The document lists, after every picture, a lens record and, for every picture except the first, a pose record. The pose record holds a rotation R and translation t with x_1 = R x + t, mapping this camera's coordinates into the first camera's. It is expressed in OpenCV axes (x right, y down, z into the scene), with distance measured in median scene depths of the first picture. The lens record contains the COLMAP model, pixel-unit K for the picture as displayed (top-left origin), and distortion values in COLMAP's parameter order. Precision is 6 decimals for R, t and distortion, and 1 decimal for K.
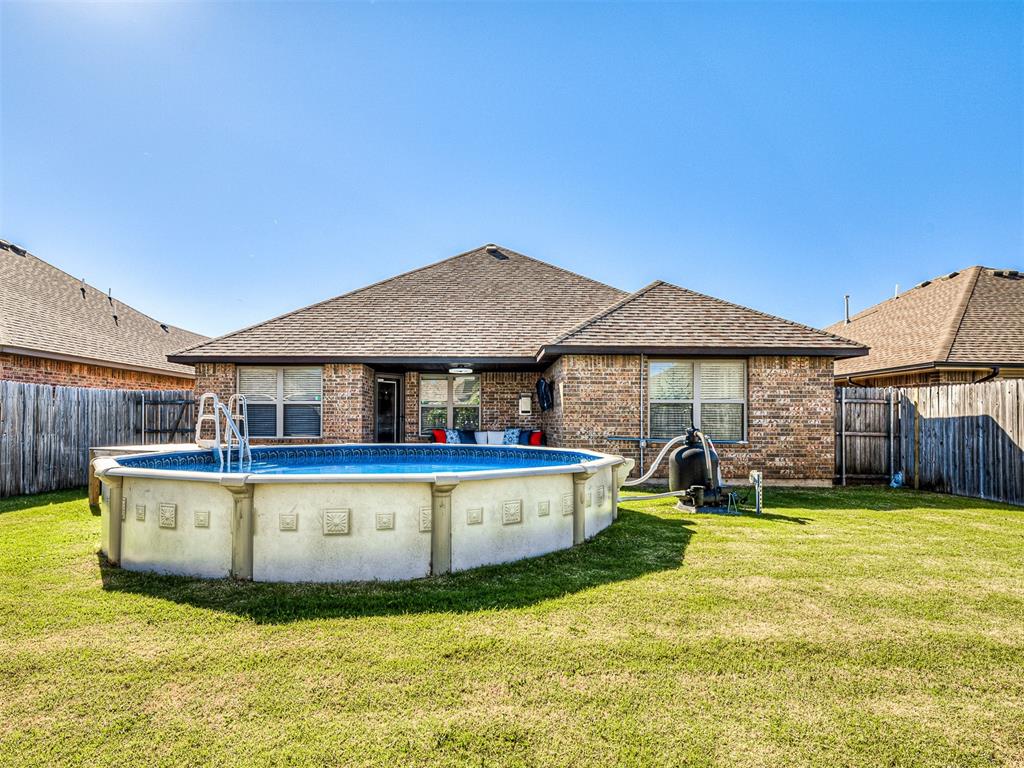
lens RADIAL K [[510.8, 0, 512.8], [0, 510.8, 413.0], [0, 0, 1]] dist [0.000267, -0.000078]
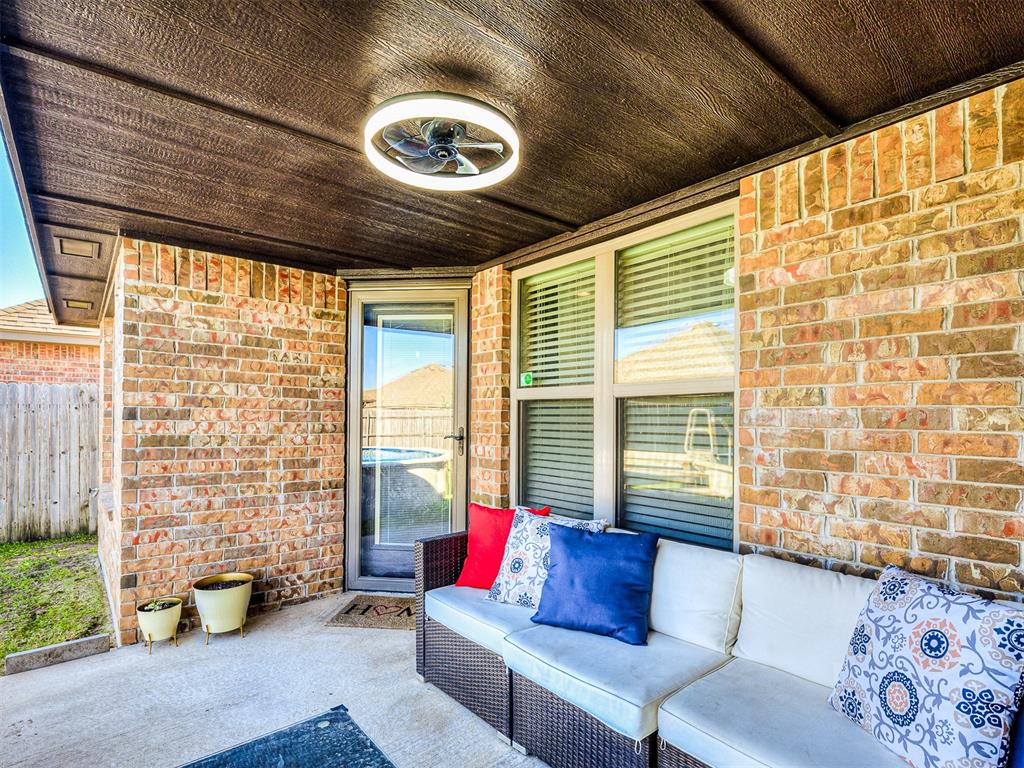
lens RADIAL K [[533.6, 0, 512.4], [0, 533.6, 412.6], [0, 0, 1]] dist [-0.000382, -0.000102]
pose [[0.601390, -0.007570, -0.798920, 0.043823], [0.008696, 0.999958, -0.002928, -0.006098], [0.798908, -0.005186, 0.601430, 1.127851]]
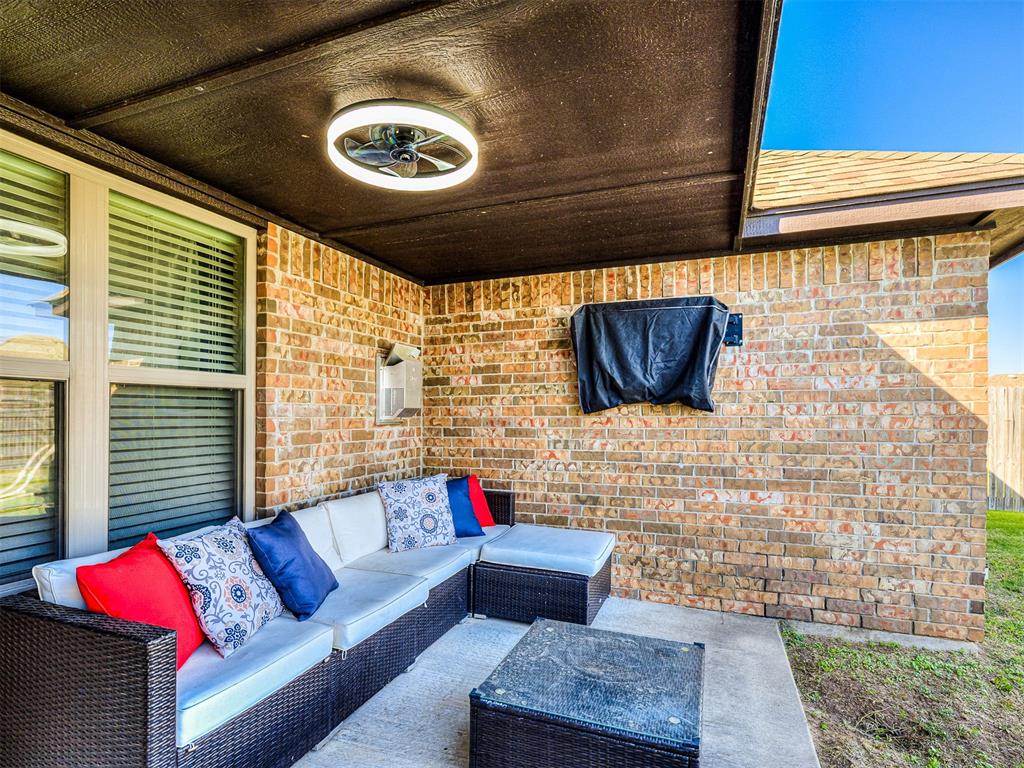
lens RADIAL K [[533.2, 0, 510.2], [0, 533.2, 422.7], [0, 0, 1]] dist [0.000052, 0.000313]
pose [[0.402246, -0.018259, 0.915350, -0.291142], [-0.013705, 0.999569, 0.025961, -0.006345], [-0.915429, -0.022987, 0.401822, 1.106309]]
